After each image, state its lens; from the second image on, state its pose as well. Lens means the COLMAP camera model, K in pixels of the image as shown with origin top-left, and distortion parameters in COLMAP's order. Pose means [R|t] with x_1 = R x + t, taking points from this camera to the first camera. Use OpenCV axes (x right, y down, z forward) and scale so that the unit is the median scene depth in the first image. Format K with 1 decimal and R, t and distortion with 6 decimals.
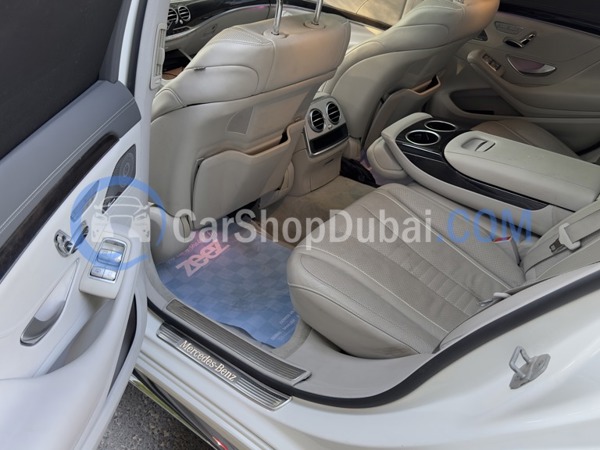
lens RADIAL K [[581.1, 0, 316.6], [0, 581.1, 224.3], [0, 0, 1]] dist [0.067223, -0.025167]
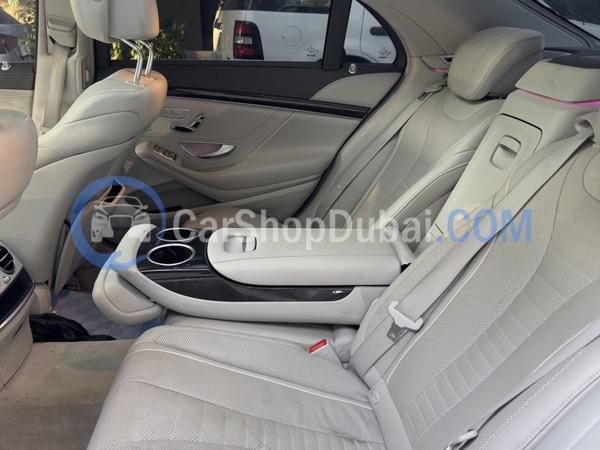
lens RADIAL K [[581.1, 0, 316.6], [0, 581.1, 224.3], [0, 0, 1]] dist [0.067223, -0.025167]
pose [[0.764292, -0.252199, 0.593510, -0.093698], [0.345115, 0.937428, -0.046081, -0.079744], [-0.544751, 0.240049, 0.803507, 0.279630]]
